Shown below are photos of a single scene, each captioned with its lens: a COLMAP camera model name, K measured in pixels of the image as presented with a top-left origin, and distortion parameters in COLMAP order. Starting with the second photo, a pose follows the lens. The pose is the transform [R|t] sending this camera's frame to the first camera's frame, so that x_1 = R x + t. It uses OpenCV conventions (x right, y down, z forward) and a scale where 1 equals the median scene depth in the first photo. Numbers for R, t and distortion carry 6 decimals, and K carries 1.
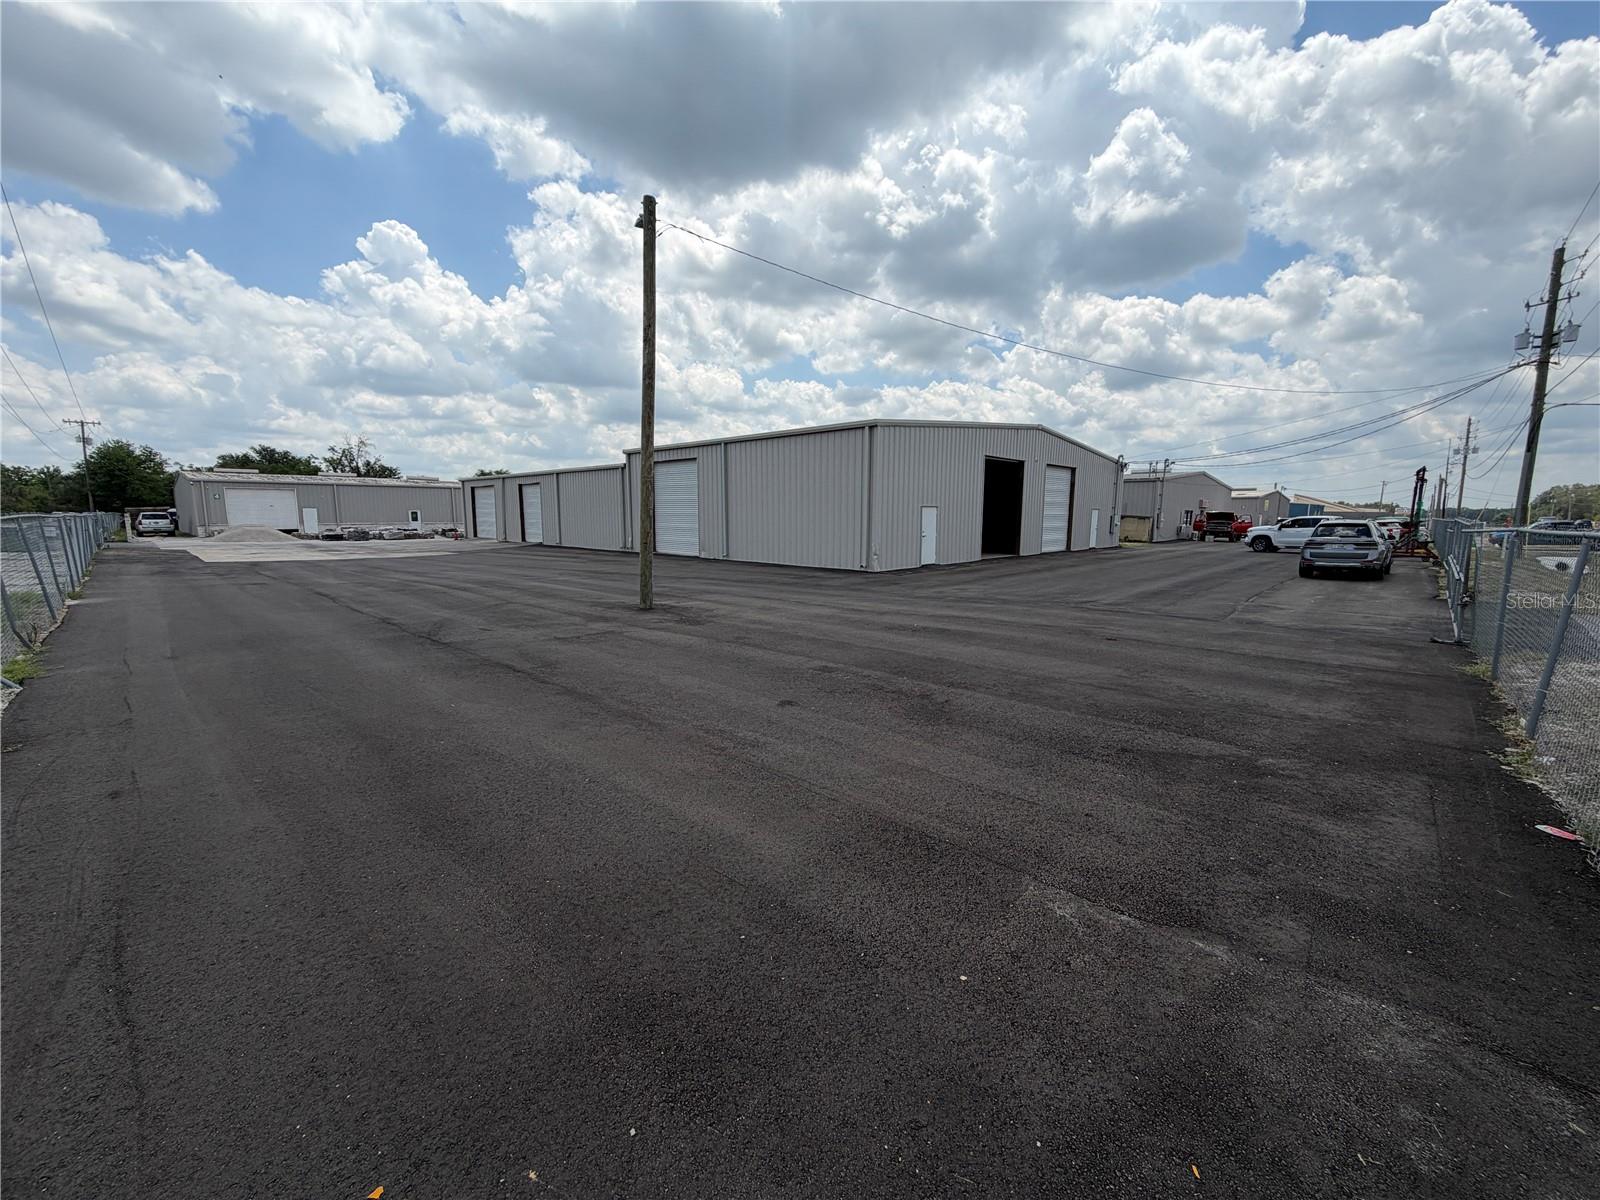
lens RADIAL K [[688.5, 0, 789.3], [0, 688.5, 600.6], [0, 0, 1]] dist [-0.000305, 0.000881]
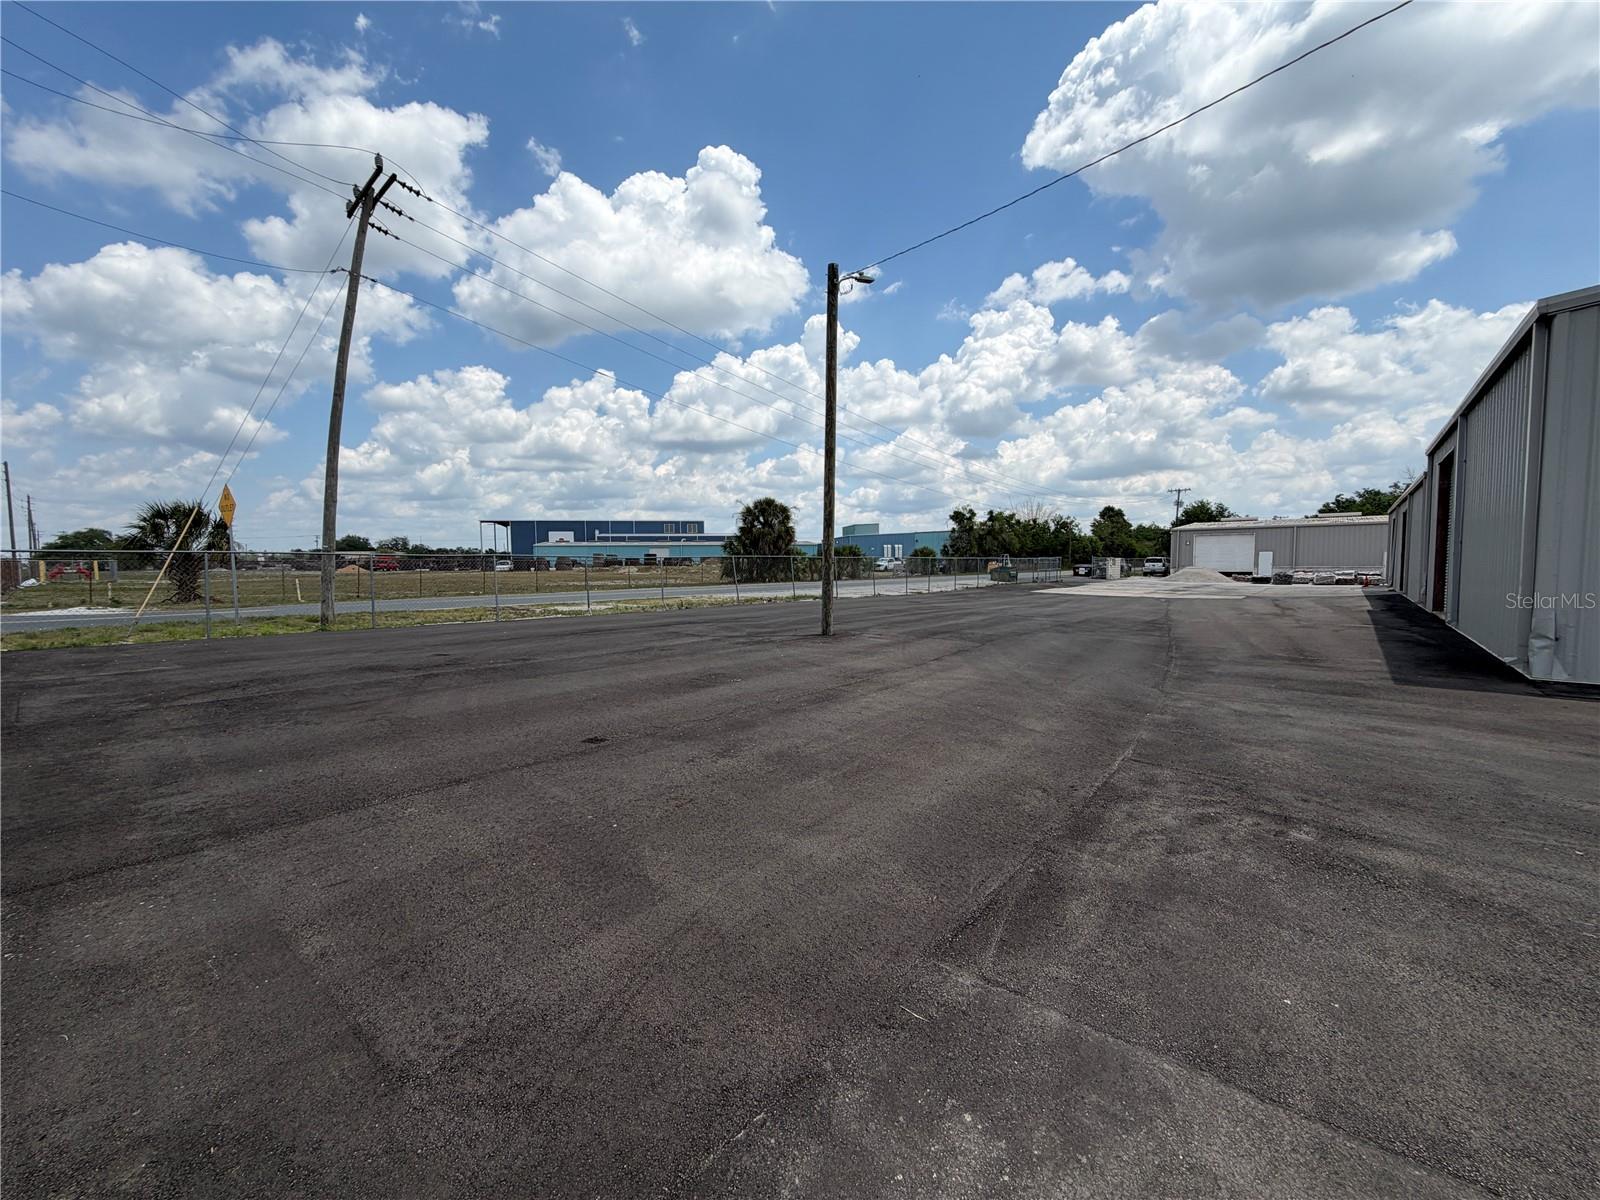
lens RADIAL K [[624.6, 0, 797.4], [0, 624.6, 593.7], [0, 0, 1]] dist [0.007990, -0.000539]
pose [[0.030613, 0.049565, -0.998302, 0.061681], [-0.116906, 0.992092, 0.045672, -0.009926], [0.992671, 0.115309, 0.036166, 0.083404]]
